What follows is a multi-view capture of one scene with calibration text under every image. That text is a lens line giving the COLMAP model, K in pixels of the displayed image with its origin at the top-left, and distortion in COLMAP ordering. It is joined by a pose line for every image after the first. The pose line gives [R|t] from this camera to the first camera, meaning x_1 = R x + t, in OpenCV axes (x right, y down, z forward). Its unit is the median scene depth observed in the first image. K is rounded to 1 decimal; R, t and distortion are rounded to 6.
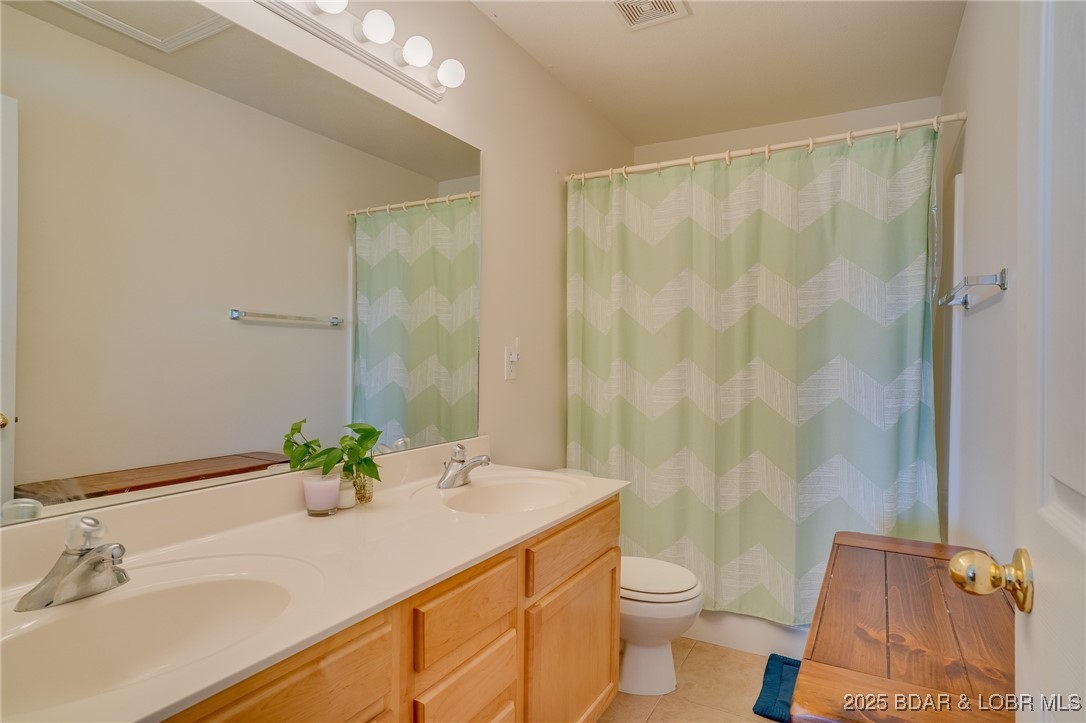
lens RADIAL K [[593.3, 0, 538.5], [0, 593.3, 365.9], [0, 0, 1]] dist [-0.032245, 0.015236]
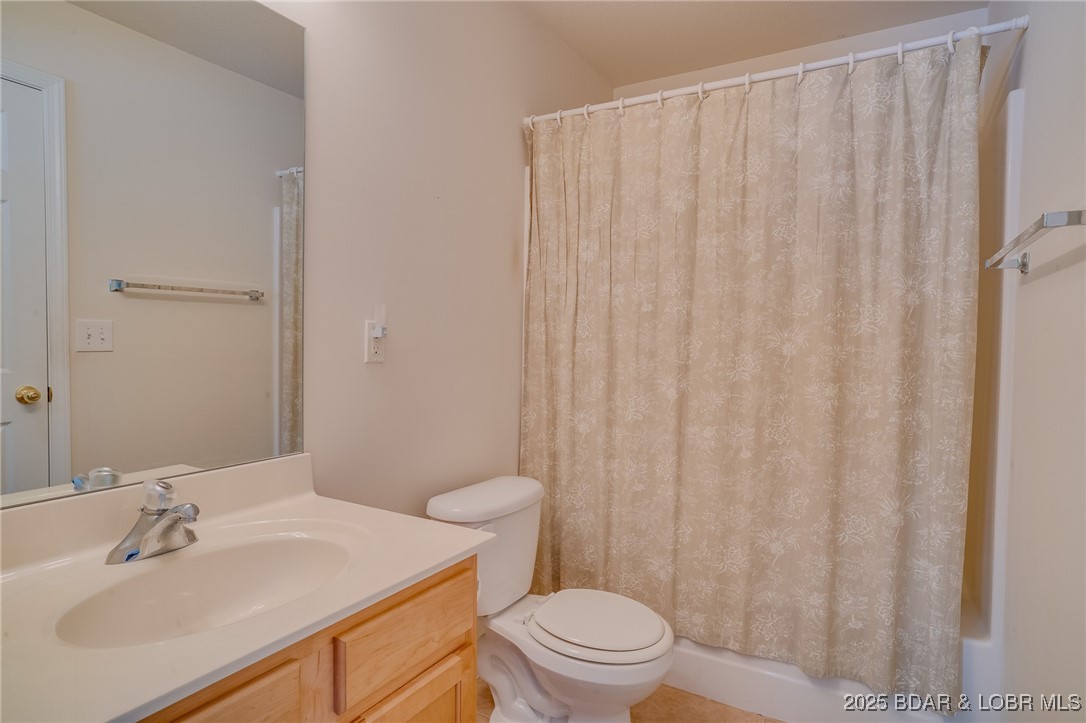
lens RADIAL K [[593.3, 0, 546.7], [0, 593.3, 360.7], [0, 0, 1]] dist [-0.032245, 0.015236]
pose [[0.999737, 0.002136, -0.022840, 0.128834], [-0.001628, 0.999752, 0.022232, -0.000808], [0.022881, -0.022189, 0.999492, 0.225009]]
